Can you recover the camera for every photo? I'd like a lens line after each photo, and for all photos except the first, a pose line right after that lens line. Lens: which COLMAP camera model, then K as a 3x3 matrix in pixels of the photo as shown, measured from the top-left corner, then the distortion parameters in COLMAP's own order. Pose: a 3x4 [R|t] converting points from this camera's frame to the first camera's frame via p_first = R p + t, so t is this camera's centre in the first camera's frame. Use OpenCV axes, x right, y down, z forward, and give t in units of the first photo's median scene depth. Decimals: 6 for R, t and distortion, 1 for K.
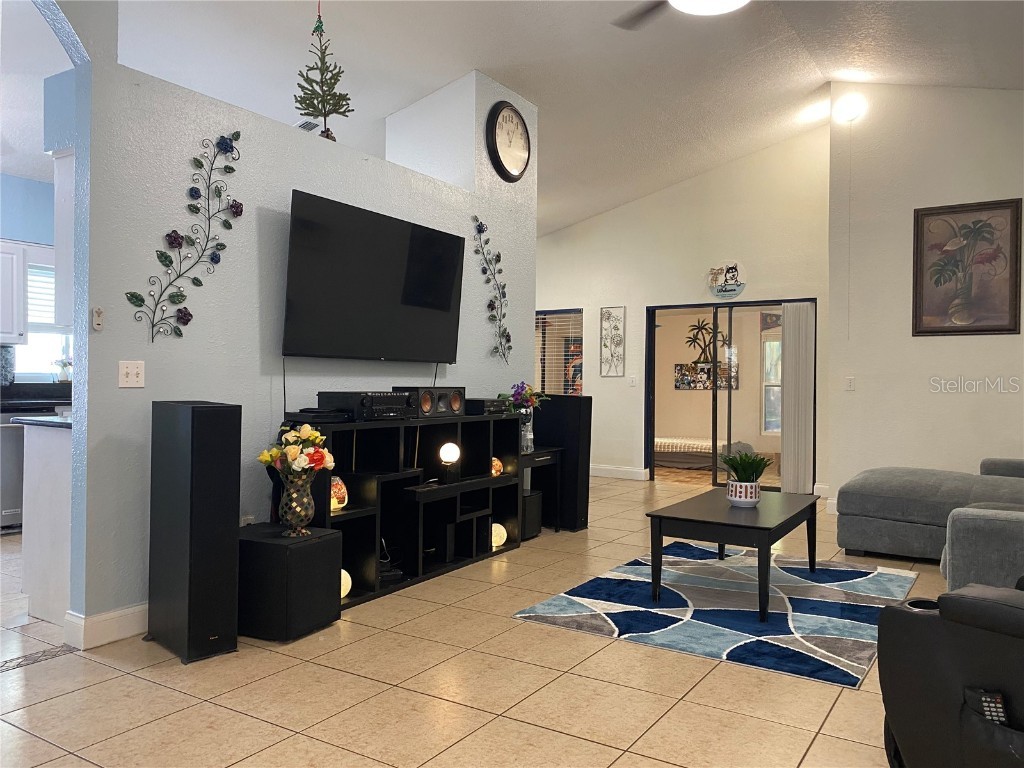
lens RADIAL K [[784.0, 0, 519.0], [0, 784.0, 379.3], [0, 0, 1]] dist [0.065038, -0.091847]
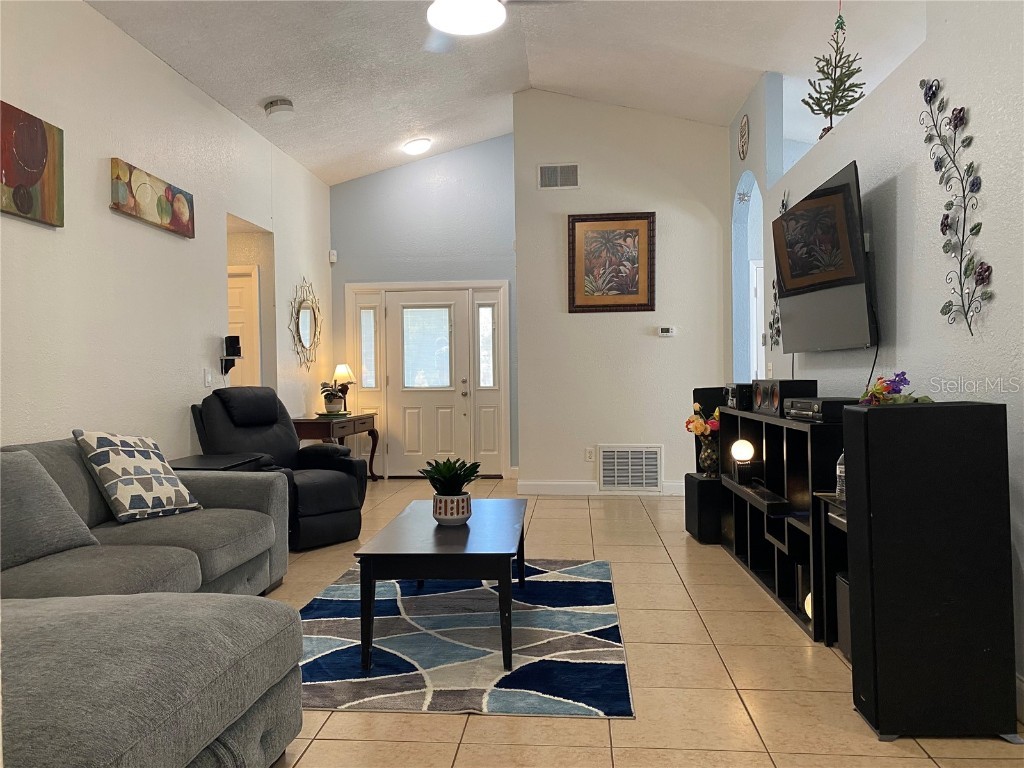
lens RADIAL K [[784.0, 0, 506.8], [0, 784.0, 388.1], [0, 0, 1]] dist [0.065038, -0.091847]
pose [[-0.897726, 0.018089, -0.440182, 0.695351], [0.014785, 0.999831, 0.010935, 0.005221], [0.440305, 0.003309, -0.897842, 2.050242]]
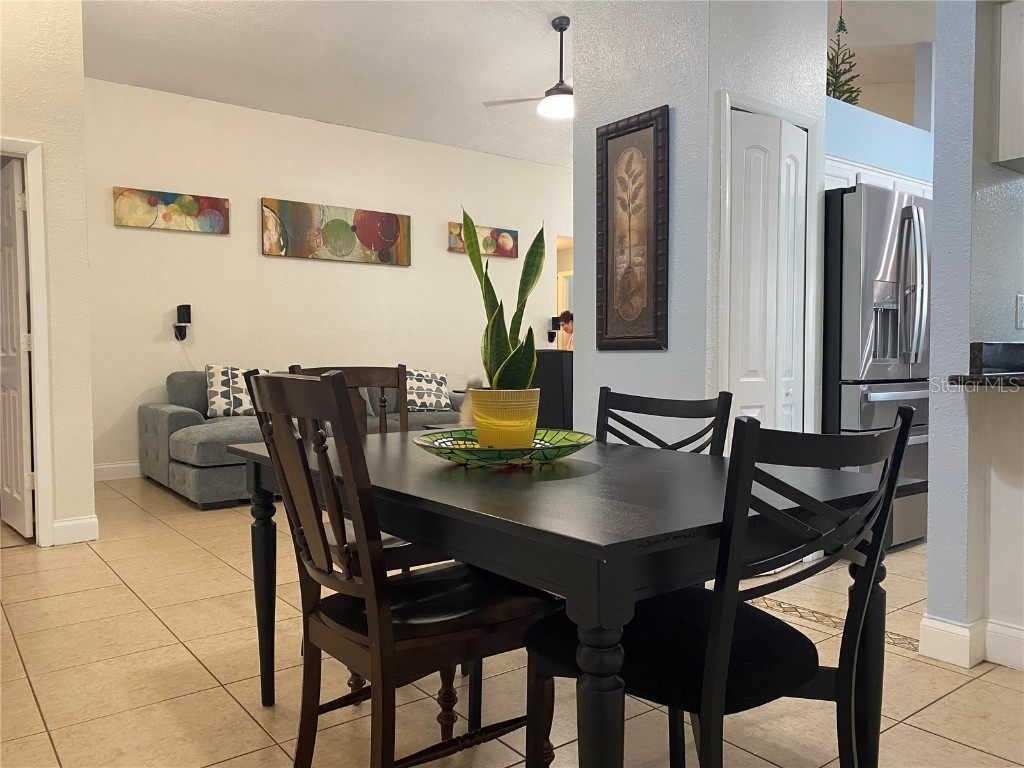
lens RADIAL K [[784.0, 0, 510.7], [0, 784.0, 389.9], [0, 0, 1]] dist [0.065038, -0.091847]
pose [[-0.926712, -0.014798, 0.375482, -0.298789], [-0.000296, 0.999253, 0.038651, 0.042631], [-0.375773, 0.035707, -0.926023, 2.691782]]
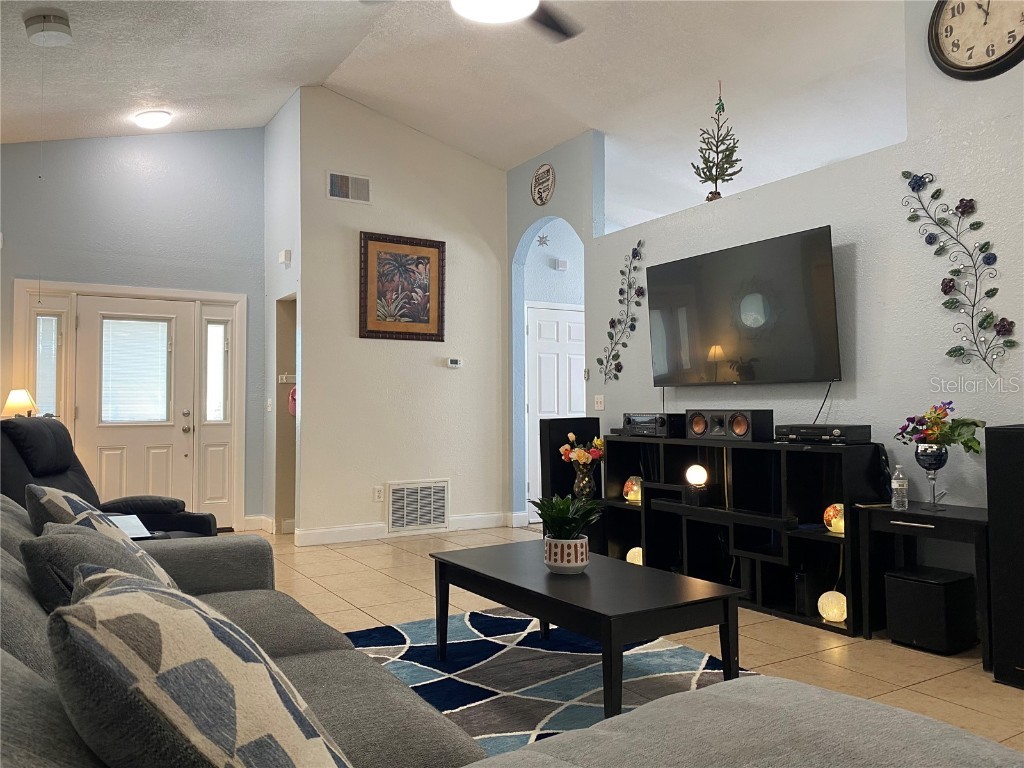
lens RADIAL K [[784.0, 0, 519.3], [0, 784.0, 384.3], [0, 0, 1]] dist [0.065038, -0.091847]
pose [[-0.456085, -0.025195, -0.889580, 1.100982], [0.010591, 0.999375, -0.033734, 0.010125], [0.889873, -0.024807, -0.455533, 1.501081]]
